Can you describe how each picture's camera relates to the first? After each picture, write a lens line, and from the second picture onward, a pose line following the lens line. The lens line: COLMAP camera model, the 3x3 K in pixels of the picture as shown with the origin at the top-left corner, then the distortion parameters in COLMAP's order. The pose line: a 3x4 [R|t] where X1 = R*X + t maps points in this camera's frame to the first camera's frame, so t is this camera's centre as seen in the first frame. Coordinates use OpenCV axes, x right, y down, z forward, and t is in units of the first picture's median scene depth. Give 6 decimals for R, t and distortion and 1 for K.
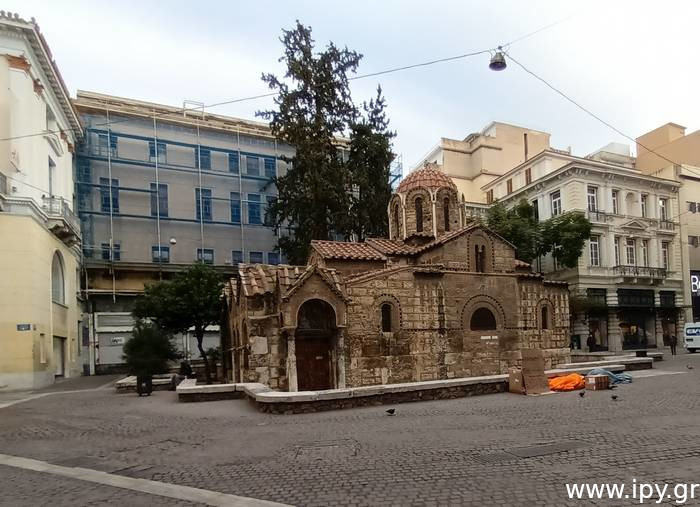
lens RADIAL K [[1462.3, 0, 350.4], [0, 1462.3, 253.2], [0, 0, 1]] dist [-0.333635, 0.000000]
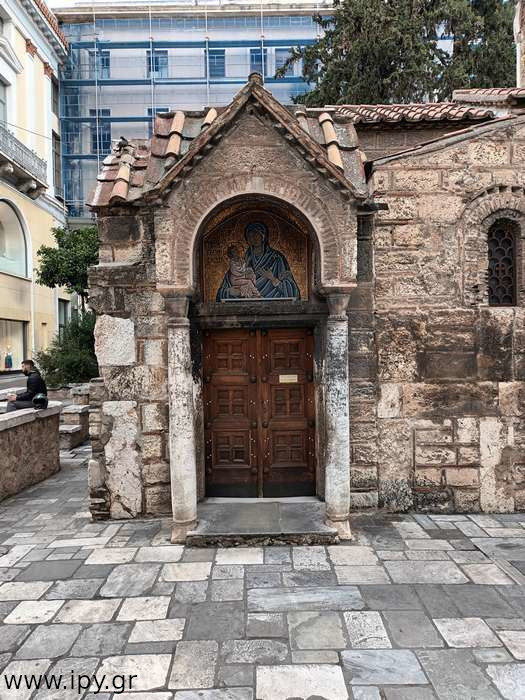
lens RADIAL K [[523.0, 0, 258.4], [0, 523.0, 349.7], [0, 0, 1]] dist [0.028635, -0.017376]
pose [[0.922164, 0.030886, -0.385564, 0.020354], [0.009451, 0.994710, 0.102286, 0.051320], [0.386684, -0.097969, 0.916994, 0.876304]]
